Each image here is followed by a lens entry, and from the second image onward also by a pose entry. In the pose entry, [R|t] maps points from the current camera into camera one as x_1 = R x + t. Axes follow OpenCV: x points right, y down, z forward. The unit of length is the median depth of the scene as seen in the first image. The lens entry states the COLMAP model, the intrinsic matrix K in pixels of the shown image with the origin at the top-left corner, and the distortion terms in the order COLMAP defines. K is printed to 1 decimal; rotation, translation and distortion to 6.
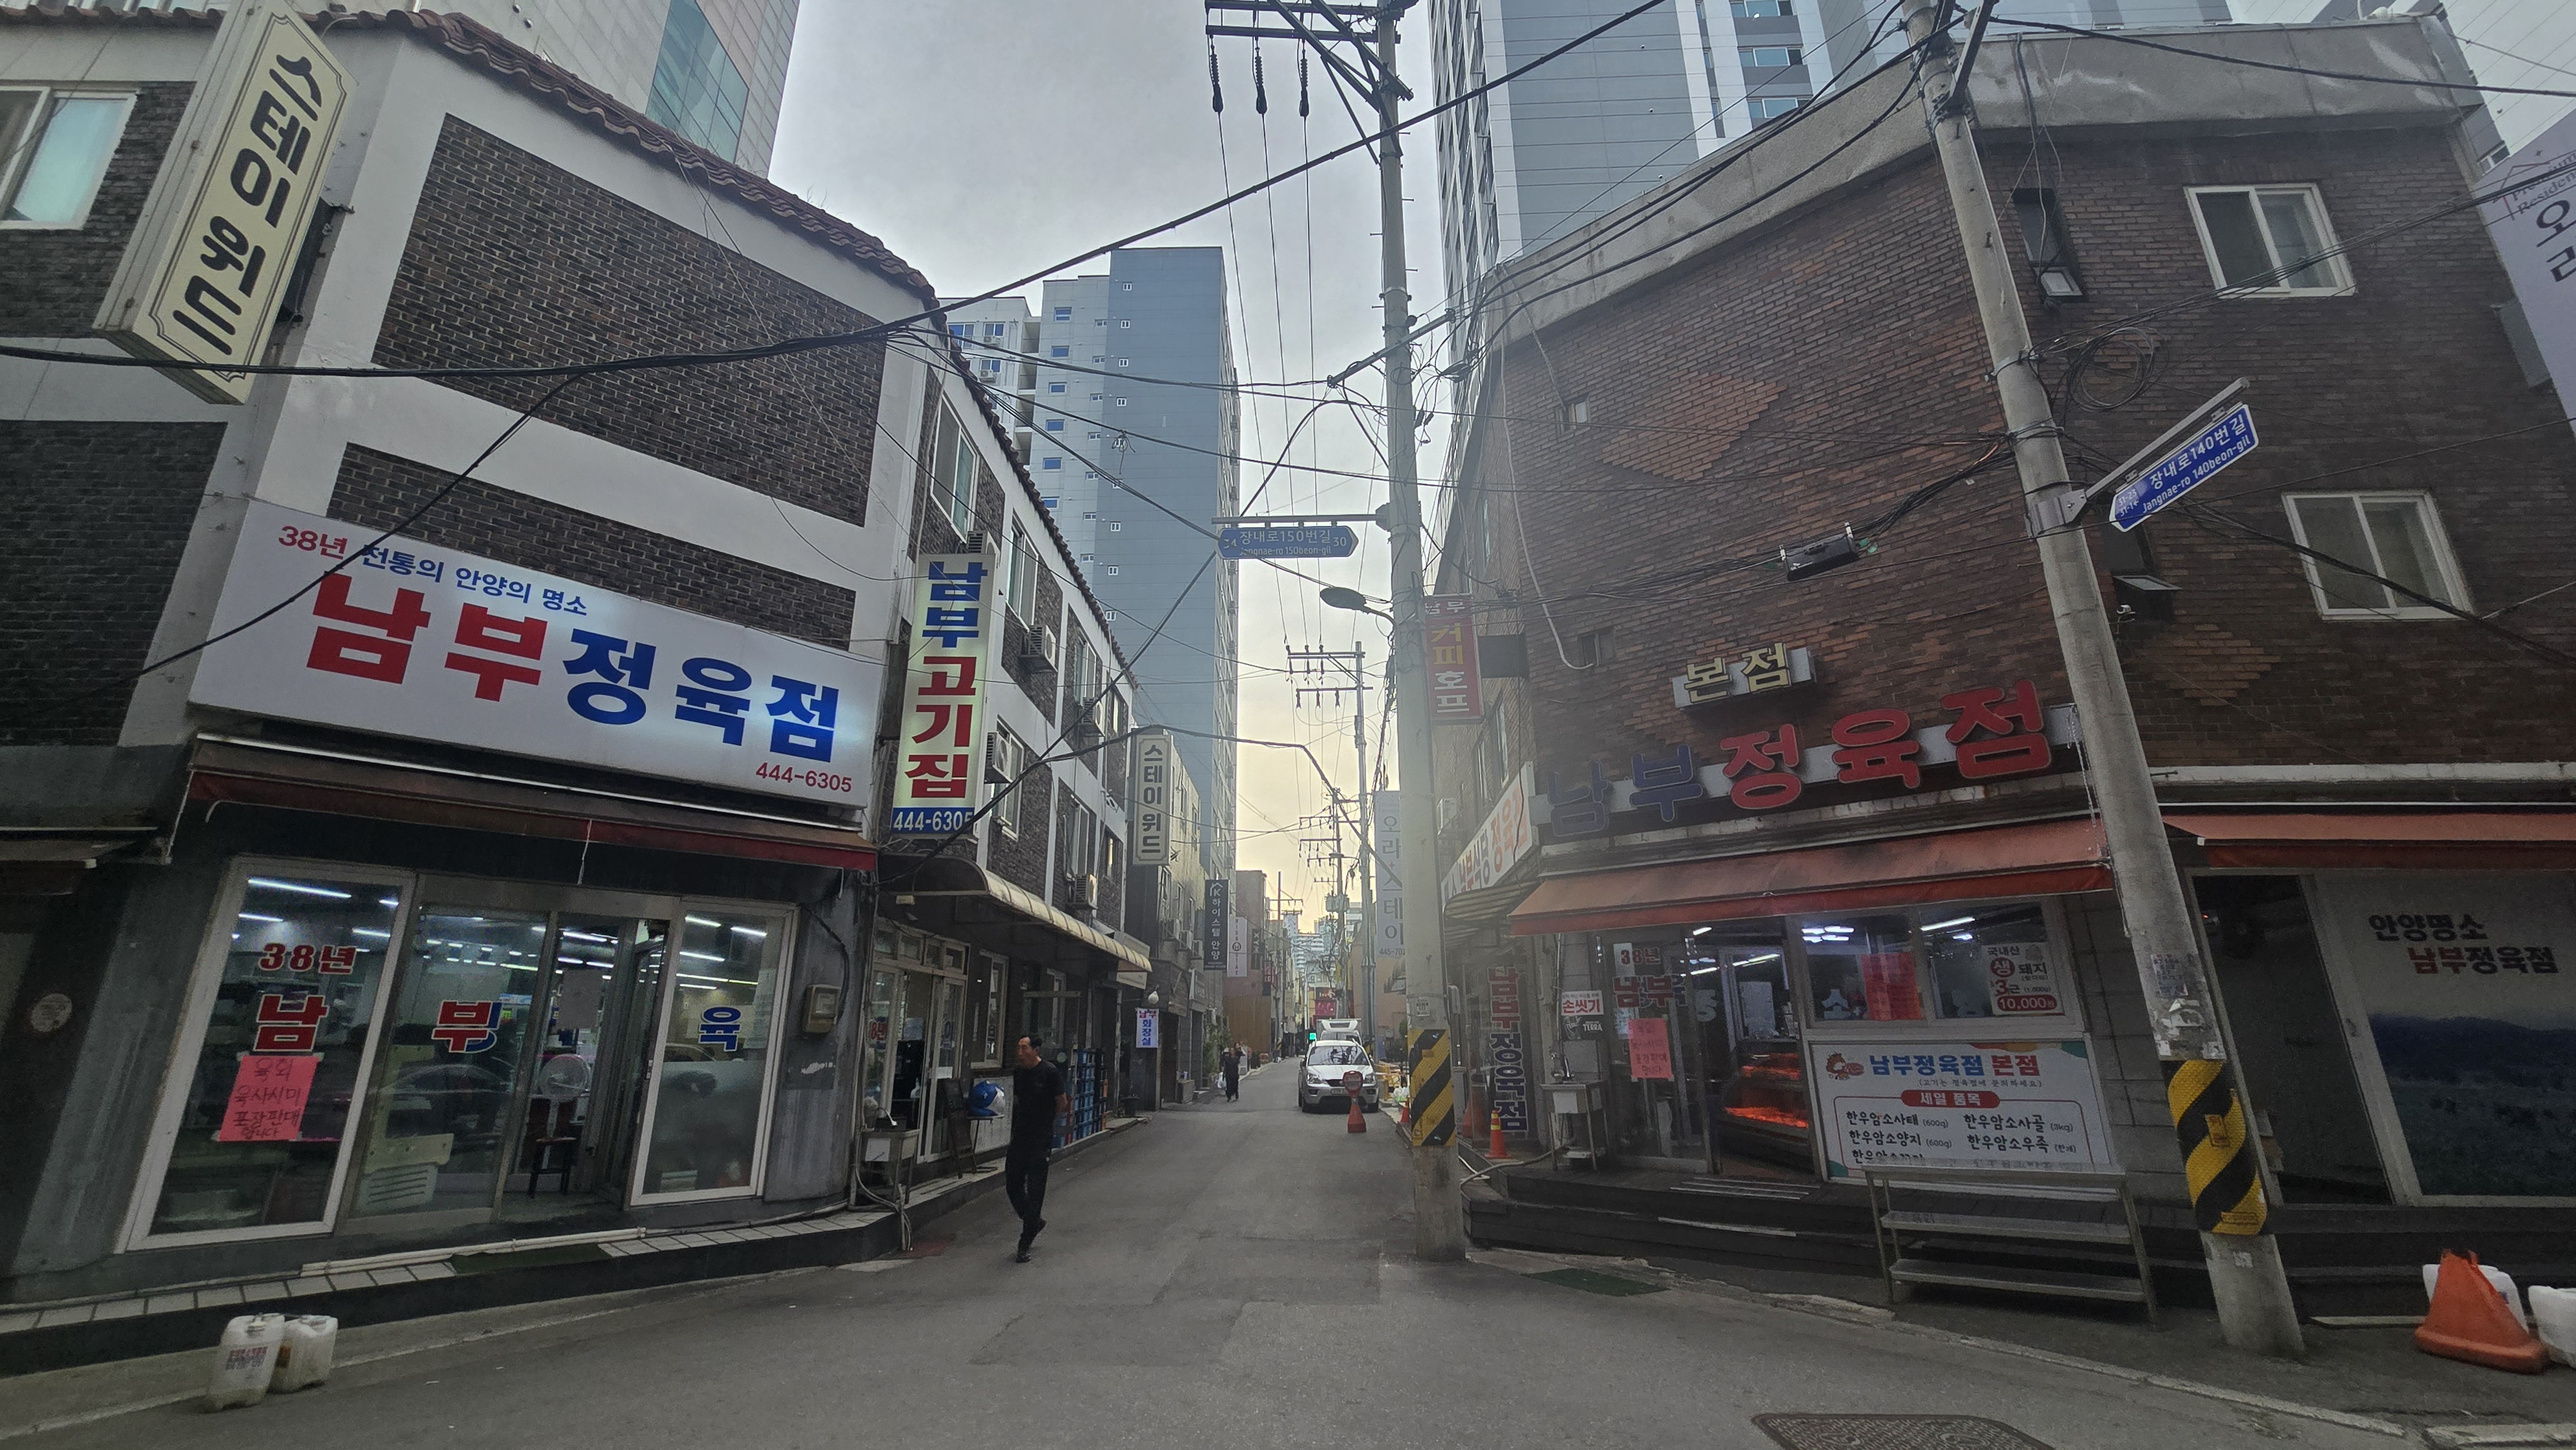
lens RADIAL K [[1050.9, 0, 1299.0], [0, 1050.9, 733.2], [0, 0, 1]] dist [-0.009619, 0.001209]
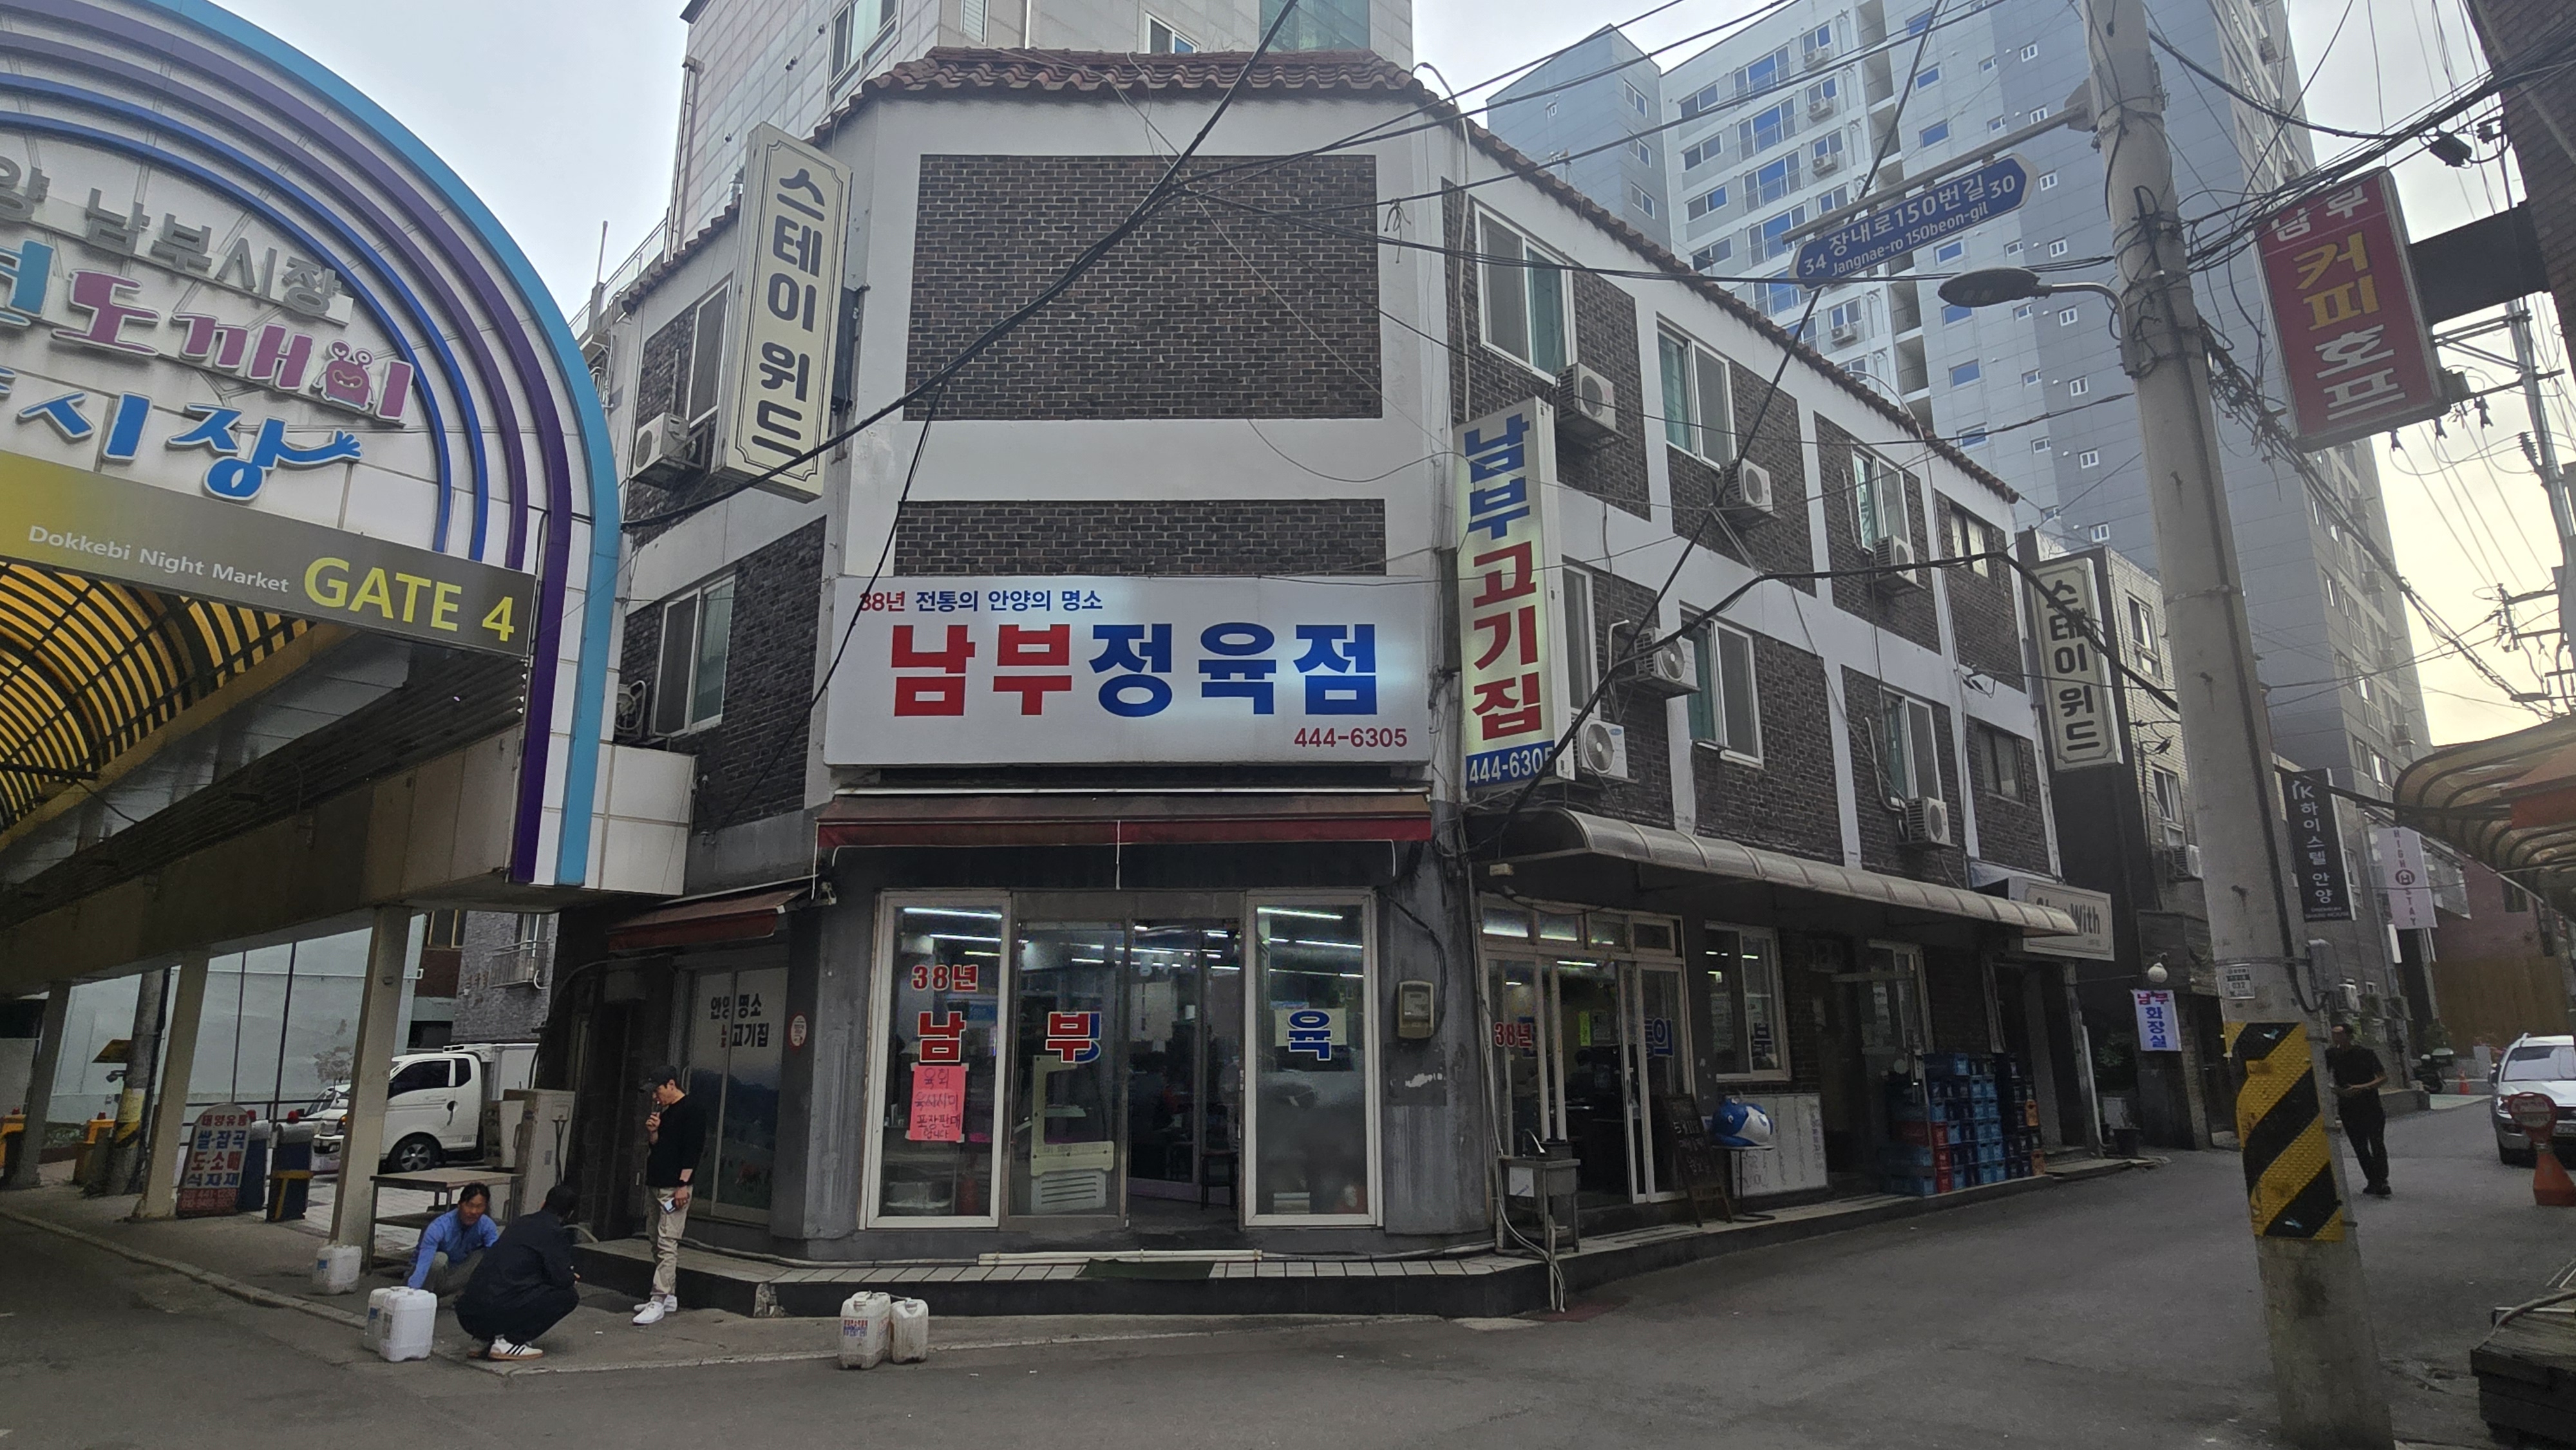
lens RADIAL K [[1415.9, 0, 1297.1], [0, 1415.9, 729.9], [0, 0, 1]] dist [-0.006194, 0.001895]
pose [[0.709753, -0.157251, -0.686675, 0.298735], [0.204292, 0.978824, -0.012997, 0.046370], [0.674178, -0.131058, 0.726848, 0.169074]]
